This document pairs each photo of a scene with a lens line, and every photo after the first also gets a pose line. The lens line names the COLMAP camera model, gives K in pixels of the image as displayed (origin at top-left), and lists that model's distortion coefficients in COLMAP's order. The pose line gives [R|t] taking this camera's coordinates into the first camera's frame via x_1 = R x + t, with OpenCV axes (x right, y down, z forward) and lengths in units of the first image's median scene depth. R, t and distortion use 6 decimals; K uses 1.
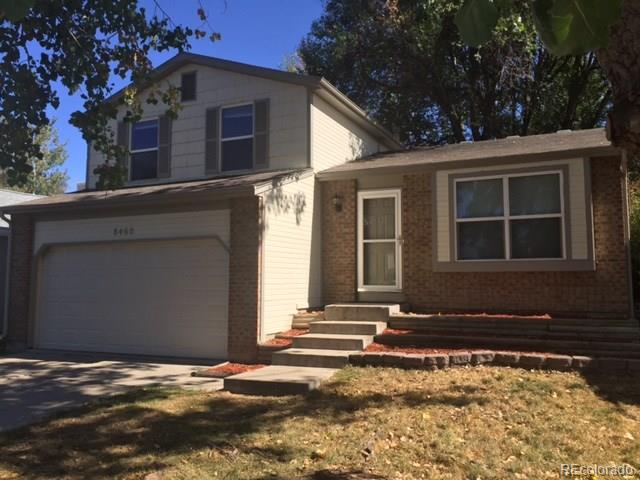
lens RADIAL K [[547.0, 0, 319.9], [0, 547.0, 238.6], [0, 0, 1]] dist [0.050583, -0.010971]
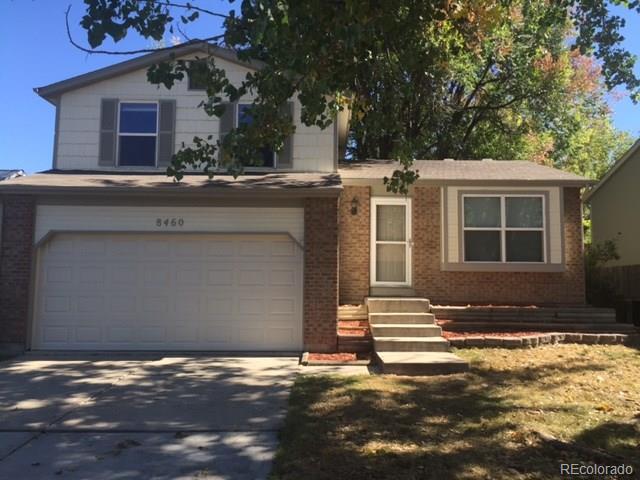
lens RADIAL K [[547.0, 0, 318.9], [0, 547.0, 240.9], [0, 0, 1]] dist [0.050583, -0.010971]
pose [[0.909331, 0.040331, 0.414114, -0.558394], [-0.044170, 0.999024, -0.000304, 0.008508], [-0.413722, -0.018015, 0.910225, 0.029568]]
